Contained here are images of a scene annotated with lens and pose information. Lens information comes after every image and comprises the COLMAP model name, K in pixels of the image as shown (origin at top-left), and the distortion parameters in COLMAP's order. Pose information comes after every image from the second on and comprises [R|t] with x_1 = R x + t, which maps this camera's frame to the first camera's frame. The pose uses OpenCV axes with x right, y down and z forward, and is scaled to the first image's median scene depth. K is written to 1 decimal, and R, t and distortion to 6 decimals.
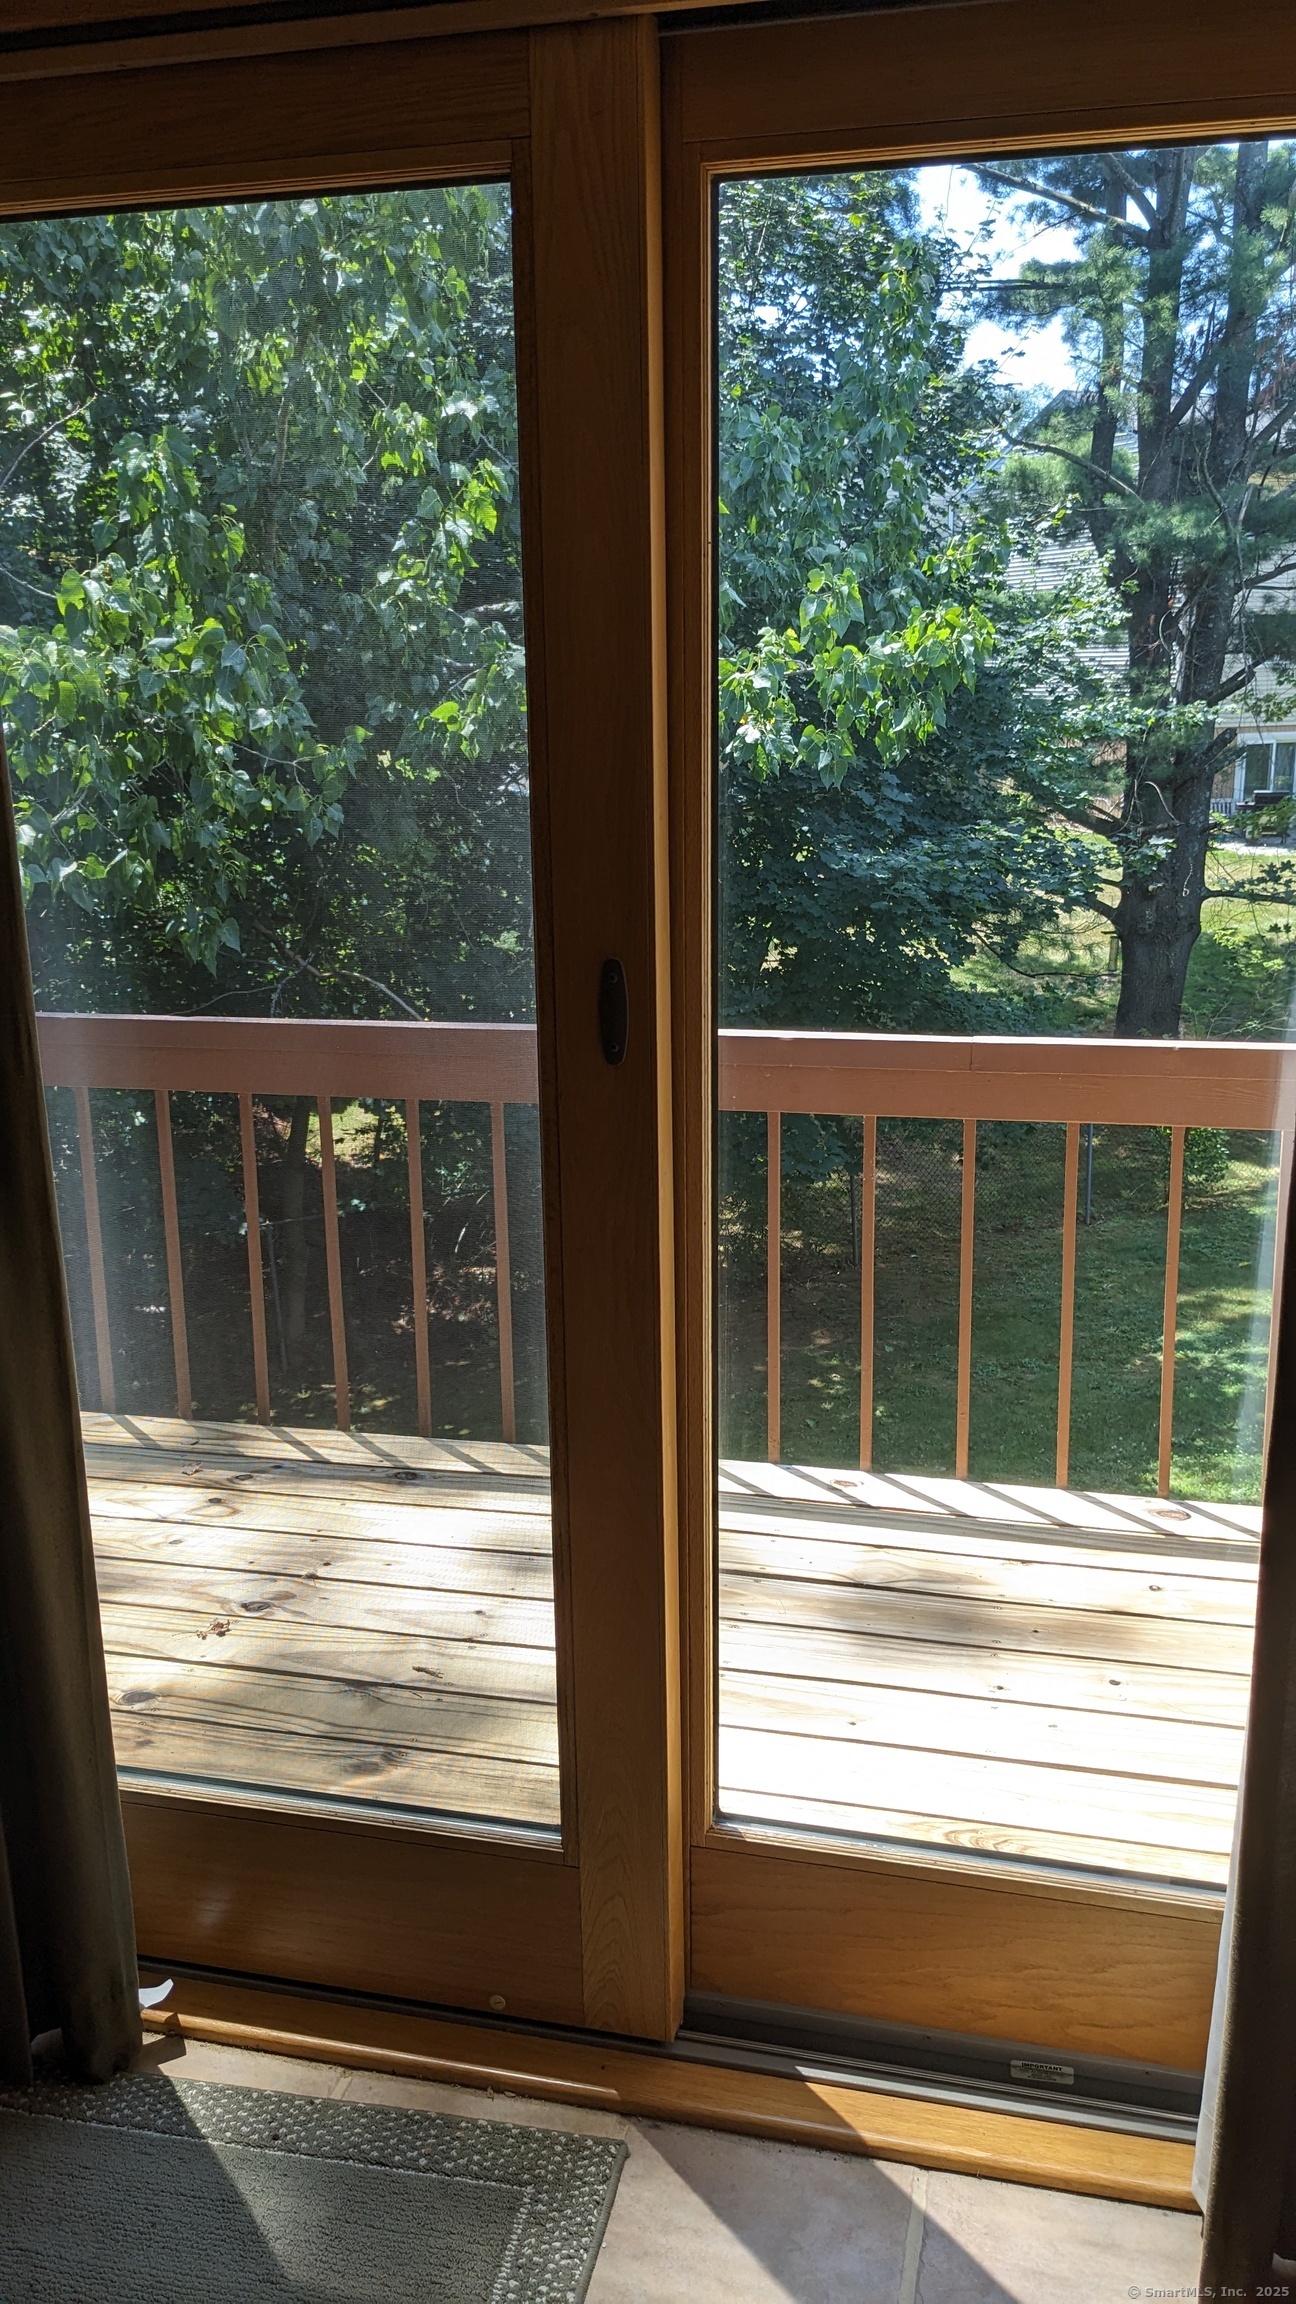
lens RADIAL K [[1828.1, 0, 648.0], [0, 1828.1, 1152.0], [0, 0, 1]] dist [0.088503, -0.147306]
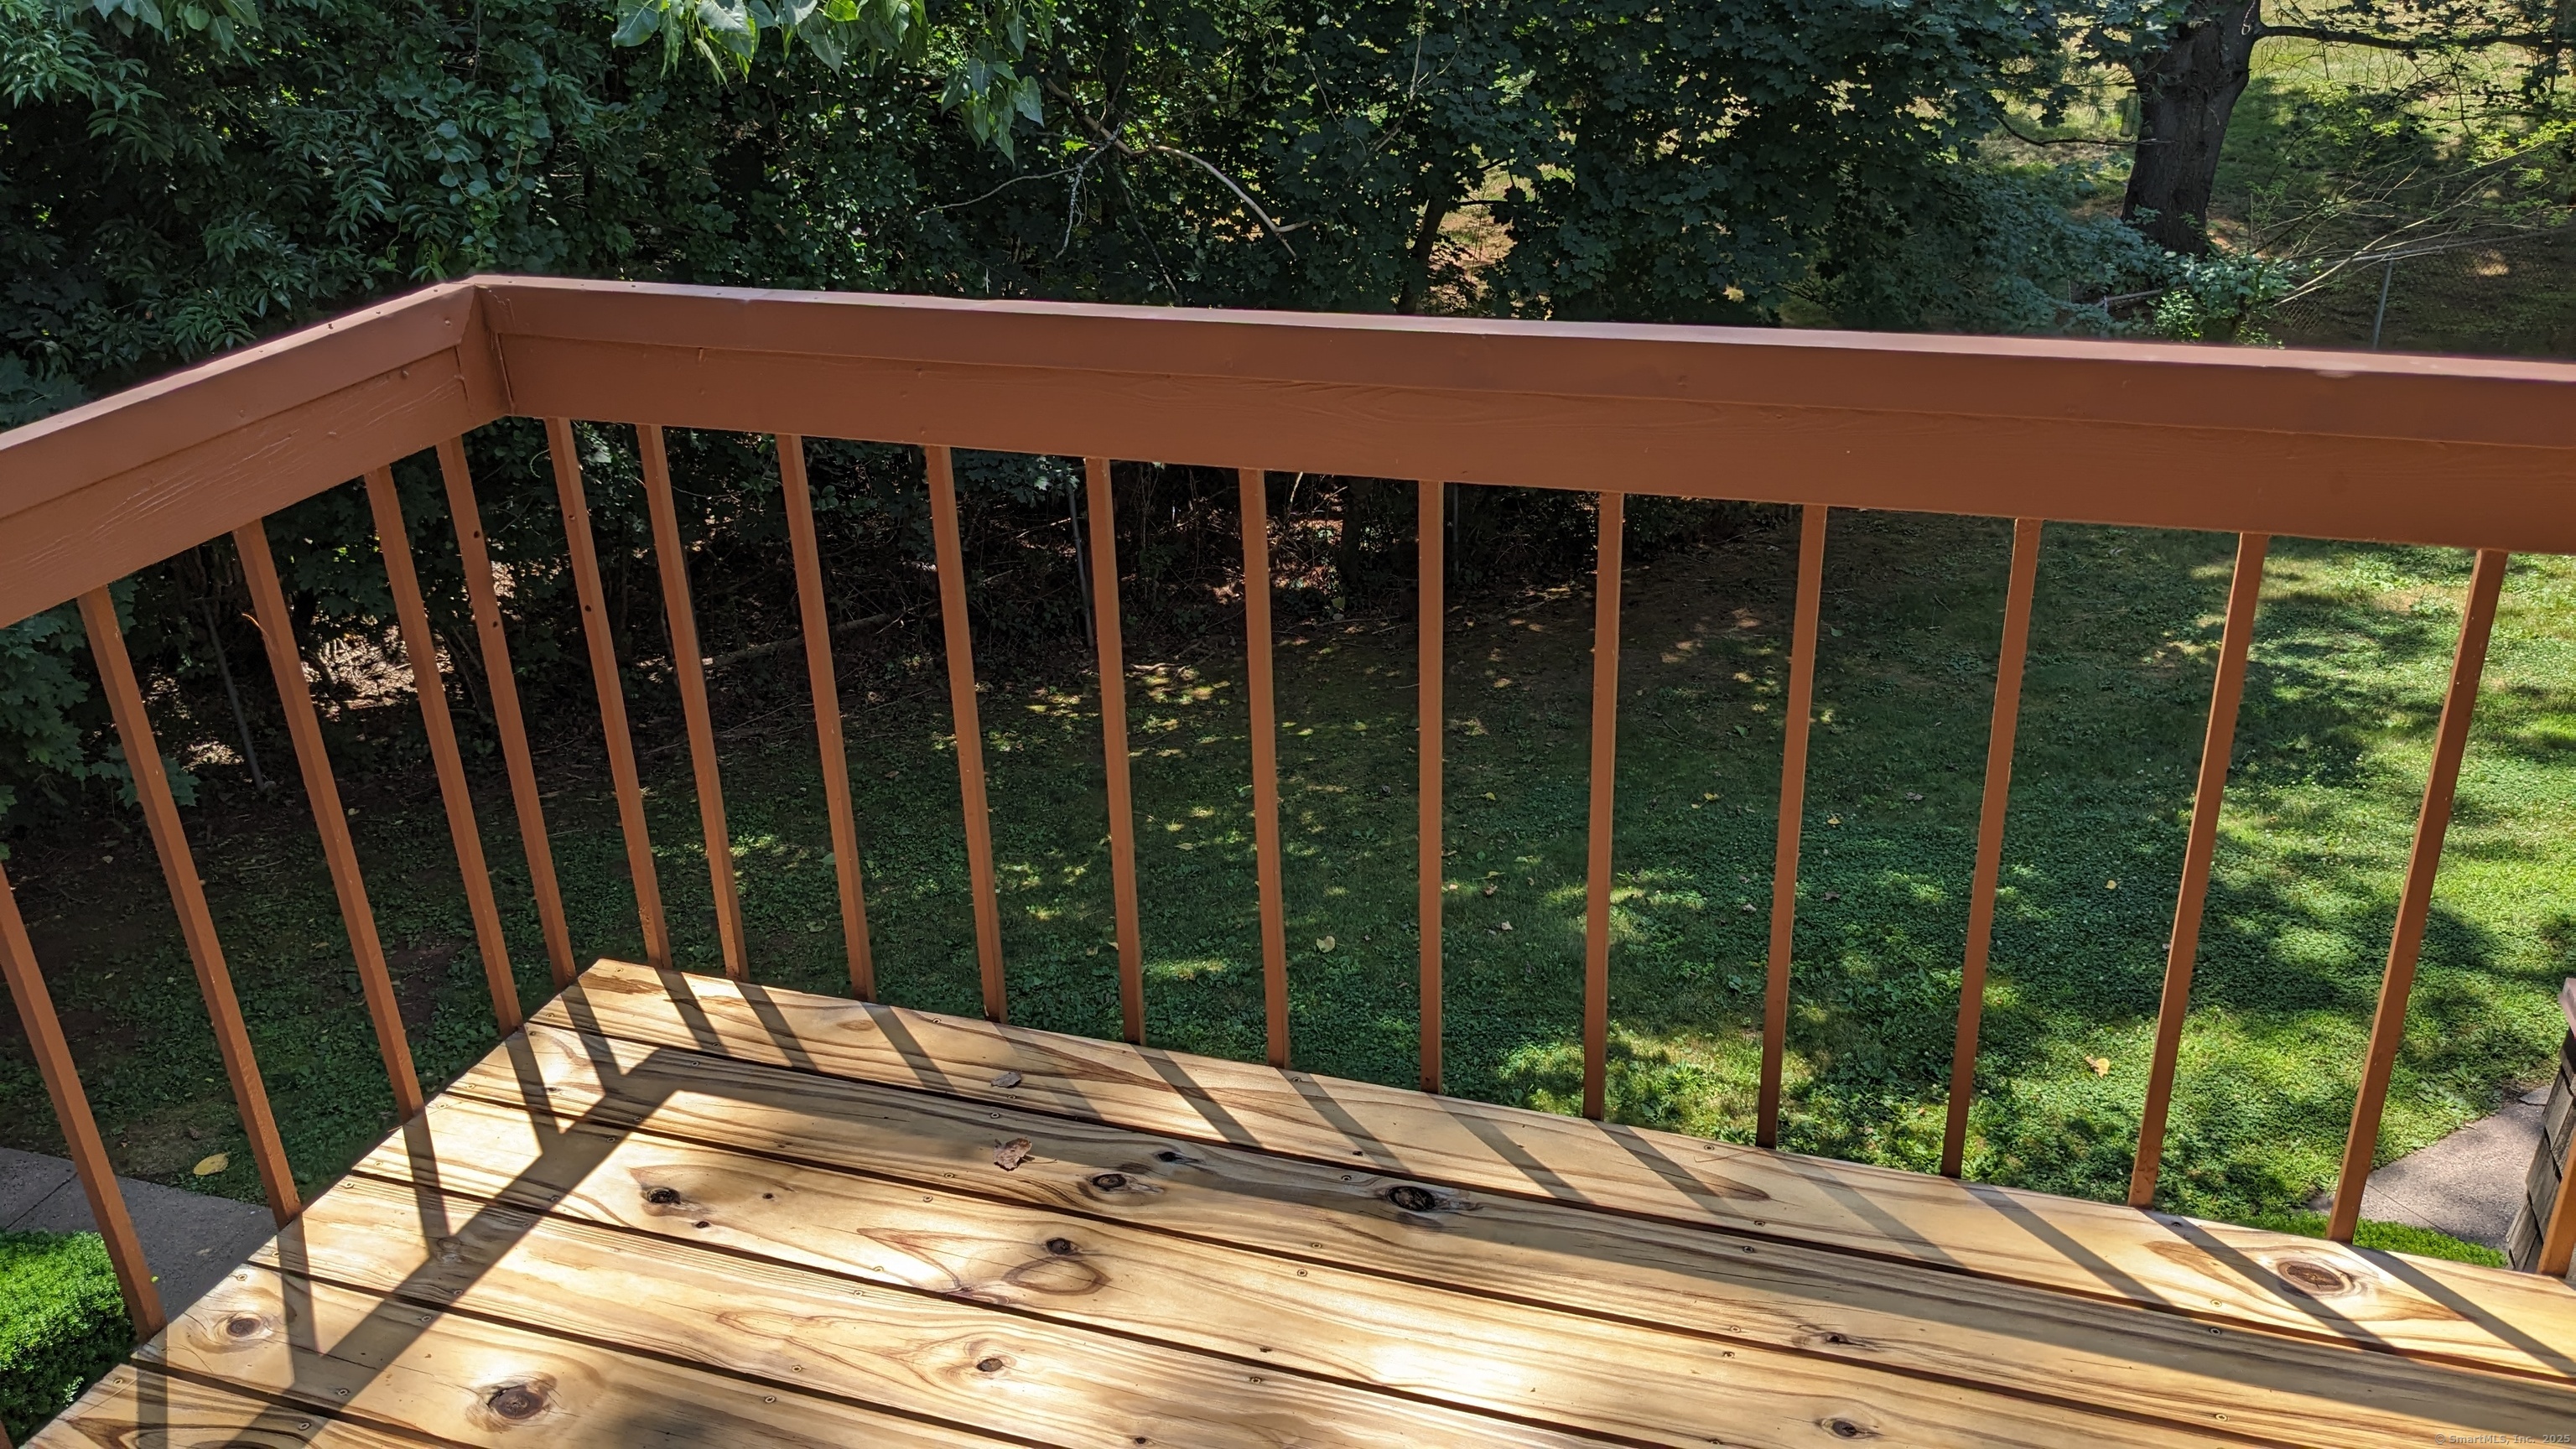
lens RADIAL K [[2067.6, 0, 1273.1], [0, 2067.6, 732.5], [0, 0, 1]] dist [0.085972, -0.160216]
pose [[0.994961, 0.023554, -0.097459, -0.029553], [-0.005571, 0.983500, 0.180820, -0.015639], [0.100110, -0.179366, 0.978676, 0.111555]]
